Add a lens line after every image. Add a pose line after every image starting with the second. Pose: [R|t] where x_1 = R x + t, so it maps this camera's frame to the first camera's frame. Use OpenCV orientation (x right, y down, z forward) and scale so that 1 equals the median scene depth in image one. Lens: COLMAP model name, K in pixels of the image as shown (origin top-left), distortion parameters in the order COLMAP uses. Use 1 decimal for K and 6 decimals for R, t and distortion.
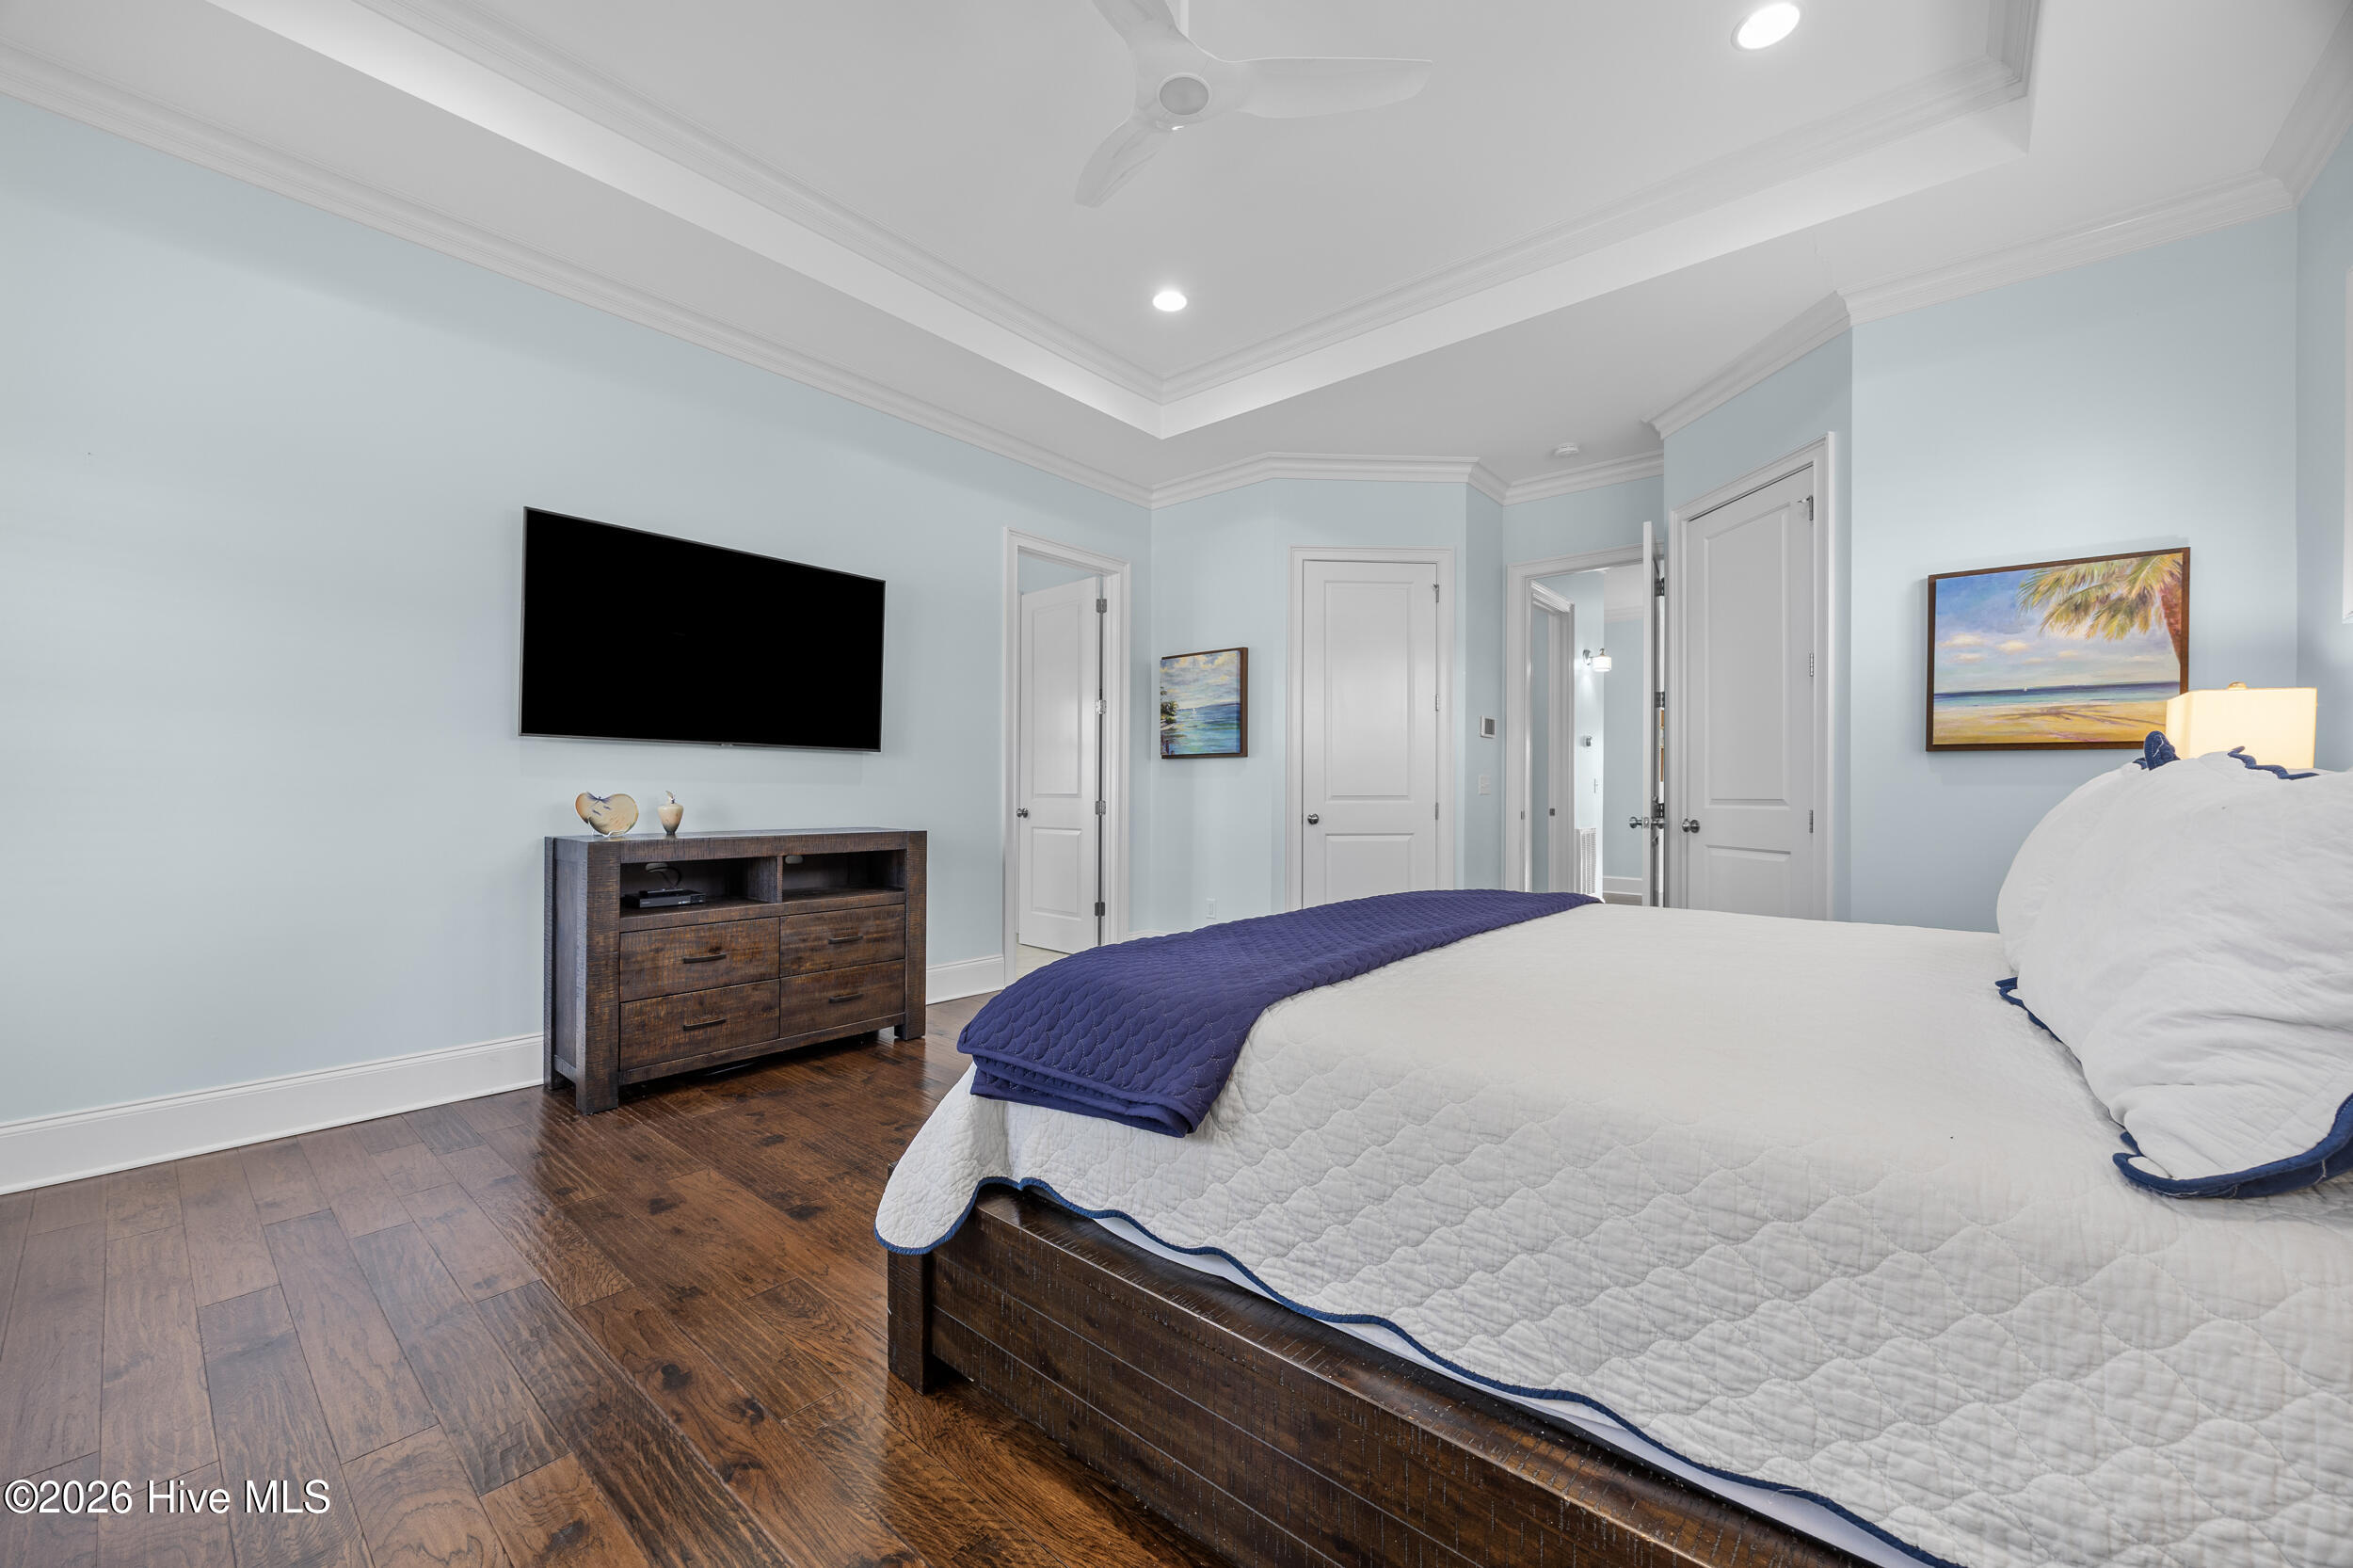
lens RADIAL K [[894.8, 0, 1176.5], [0, 894.8, 784.0], [0, 0, 1]] dist [-0.000673, -0.000095]
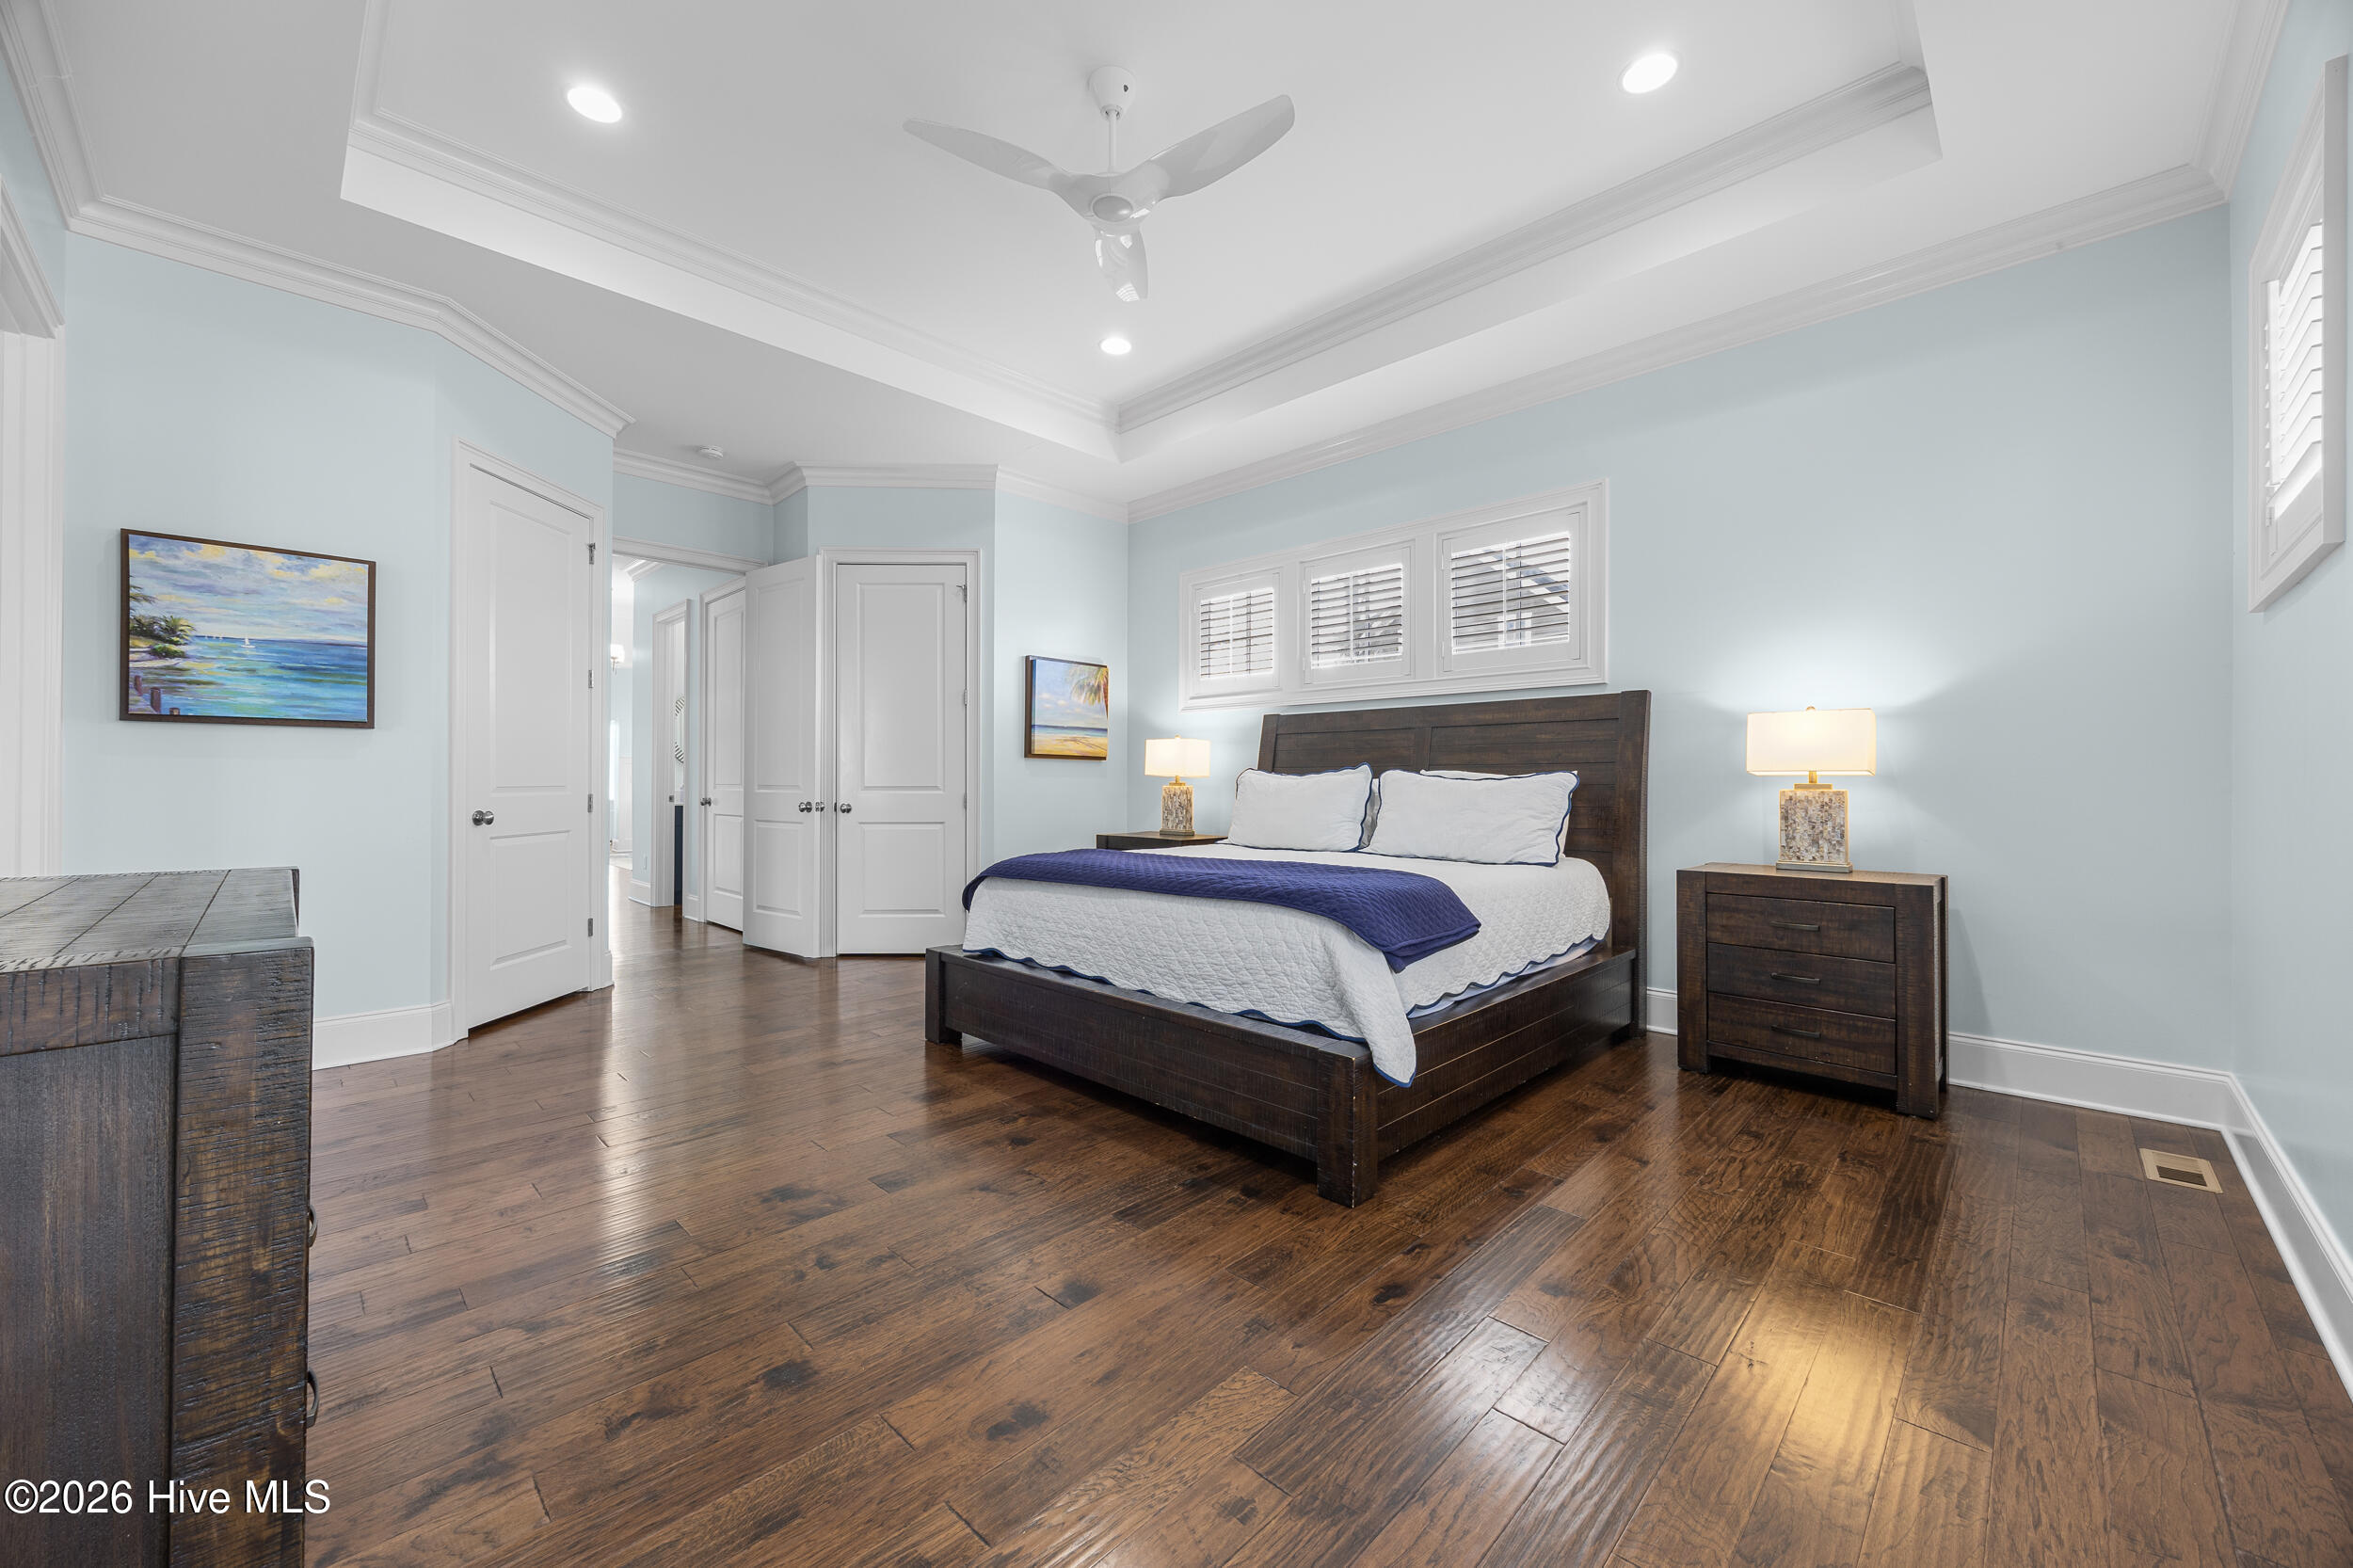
lens RADIAL K [[896.8, 0, 1176.5], [0, 896.8, 784.0], [0, 0, 1]] dist [-0.023829, 0.000053]
pose [[0.071251, -0.003888, 0.997451, -0.804766], [-0.008566, 0.999953, 0.004510, 0.003464], [-0.997422, -0.008865, 0.071214, 0.562045]]
